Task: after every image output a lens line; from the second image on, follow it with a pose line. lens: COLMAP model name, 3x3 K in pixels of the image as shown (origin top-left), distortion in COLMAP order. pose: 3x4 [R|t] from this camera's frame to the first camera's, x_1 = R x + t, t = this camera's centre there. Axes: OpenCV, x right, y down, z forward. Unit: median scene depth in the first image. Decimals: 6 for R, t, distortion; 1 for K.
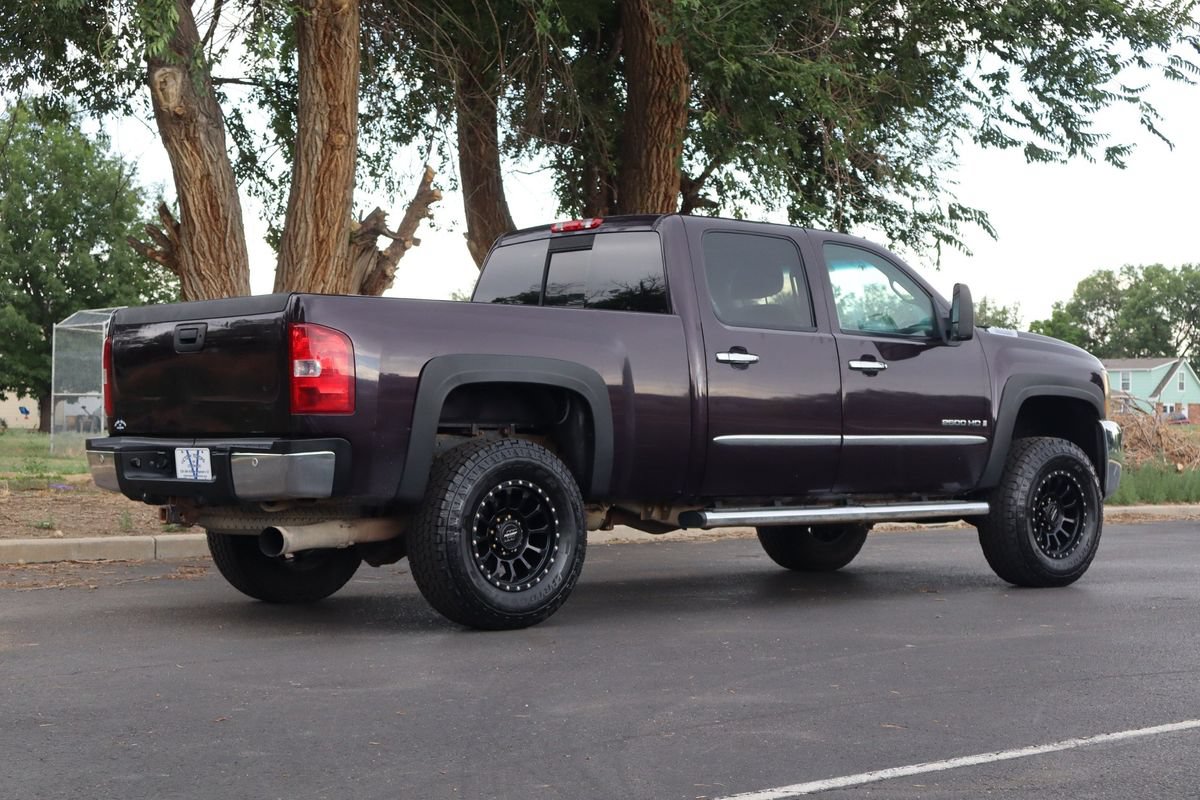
lens RADIAL K [[2072.9, 0, 600.0], [0, 2072.9, 400.0], [0, 0, 1]] dist [0.016018, -0.190920]
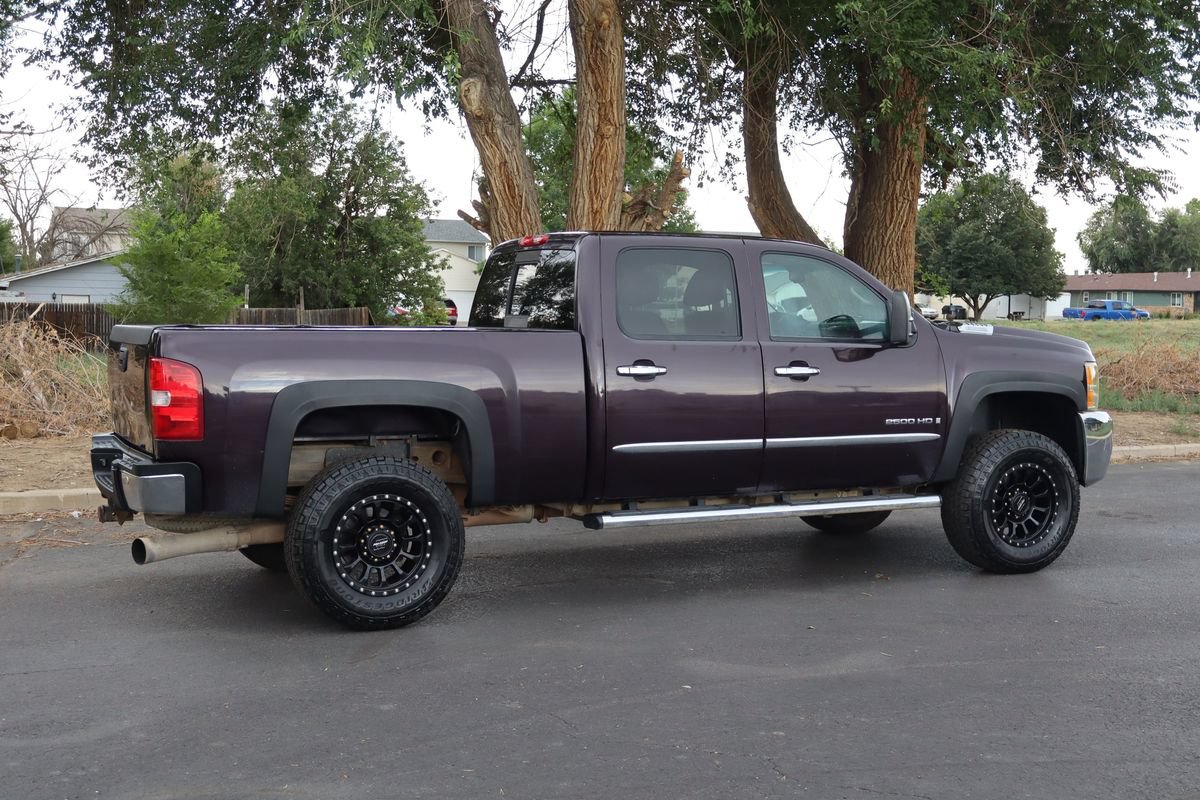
lens RADIAL K [[1502.0, 0, 600.0], [0, 1502.0, 400.0], [0, 0, 1]] dist [0.003450, -0.023911]
pose [[0.959980, 0.016602, -0.279576, 0.129112], [0.003878, 0.997358, 0.072542, -0.030221], [0.280042, -0.070723, 0.957379, 0.126235]]
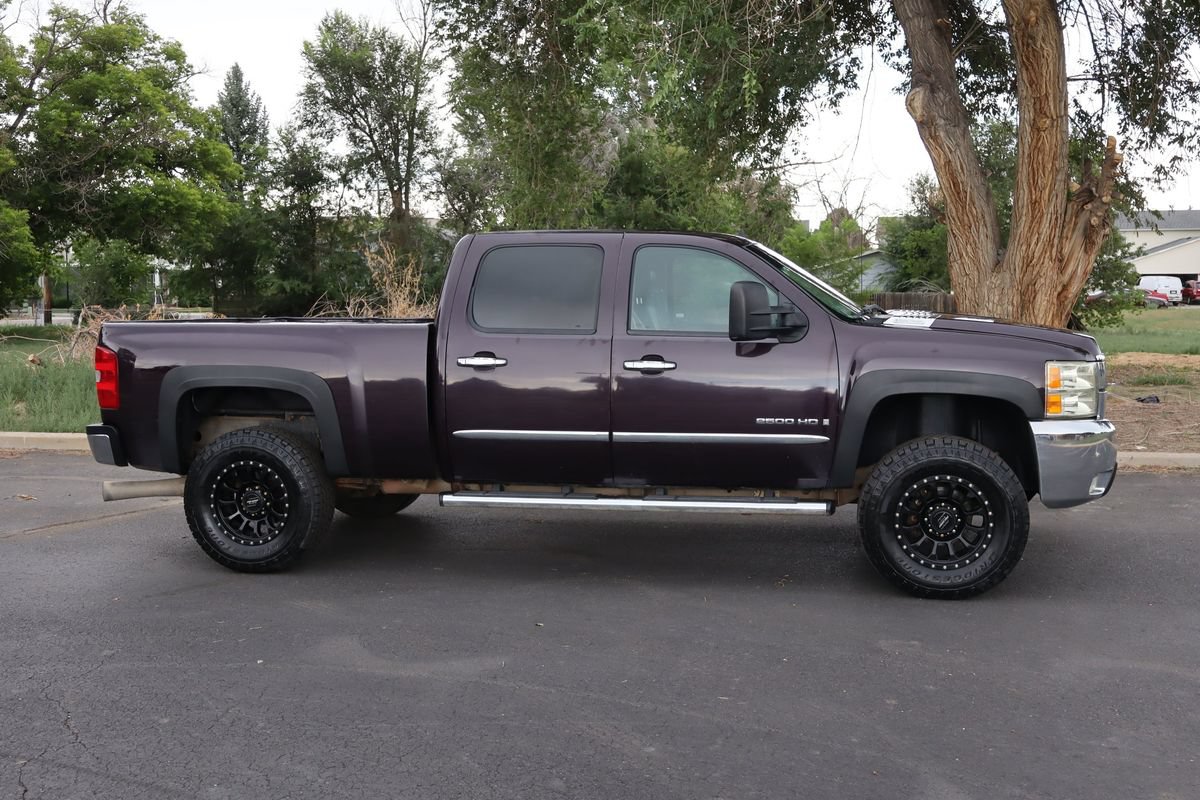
lens RADIAL K [[1178.3, 0, 600.0], [0, 1178.3, 400.0], [0, 0, 1]] dist [0.003609, -0.002871]
pose [[0.617248, 0.060286, -0.784456, 0.303398], [0.022253, 0.995323, 0.094001, -0.029080], [0.786454, -0.075478, 0.613020, 0.322697]]
